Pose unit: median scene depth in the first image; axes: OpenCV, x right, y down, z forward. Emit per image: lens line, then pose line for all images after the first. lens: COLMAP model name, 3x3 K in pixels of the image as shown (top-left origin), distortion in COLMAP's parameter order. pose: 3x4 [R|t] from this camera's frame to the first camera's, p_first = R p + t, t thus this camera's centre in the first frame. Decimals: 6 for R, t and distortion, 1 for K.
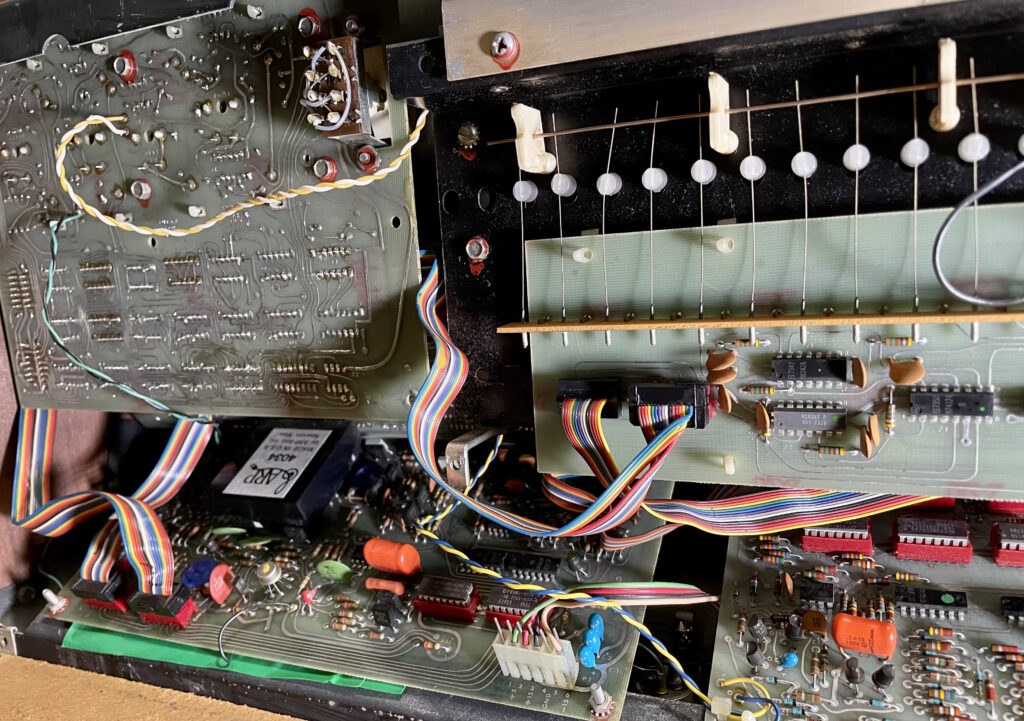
lens RADIAL K [[760.9, 0, 514.3], [0, 760.9, 365.4], [0, 0, 1]] dist [-0.000777, -0.042725]
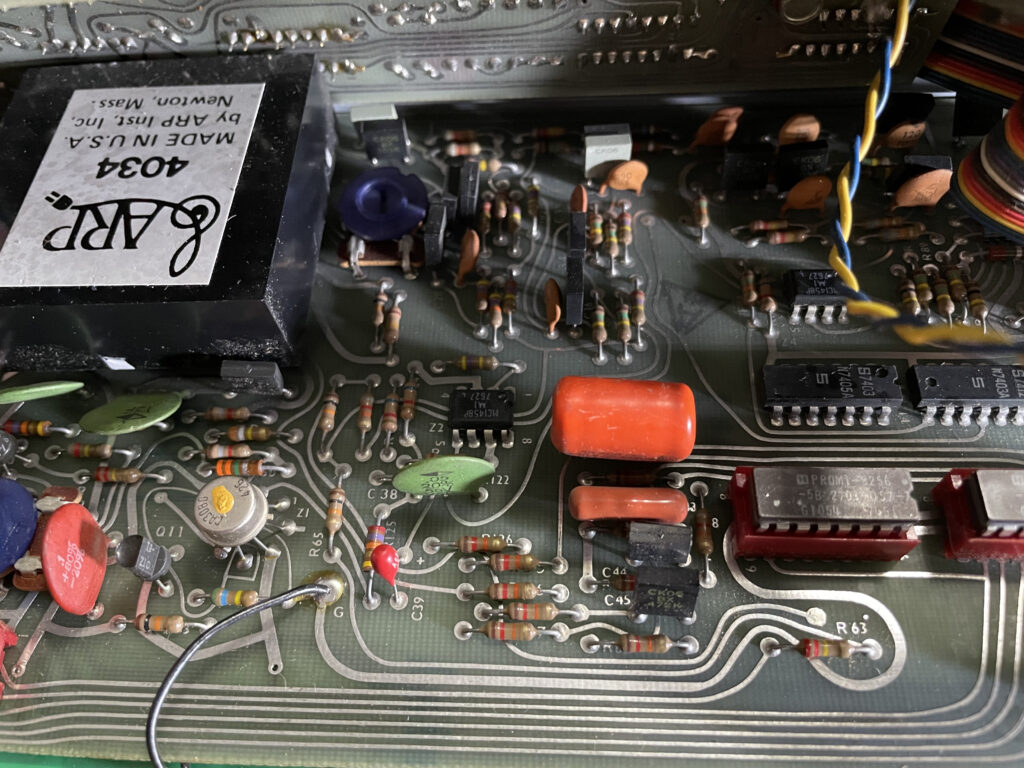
lens RADIAL K [[818.7, 0, 508.8], [0, 818.7, 392.8], [0, 0, 1]] dist [0.042098, -0.046164]
pose [[0.947248, -0.143452, 0.286605, -0.357024], [0.030584, 0.930618, 0.364712, 0.112315], [-0.319038, -0.336707, 0.885914, 0.768529]]
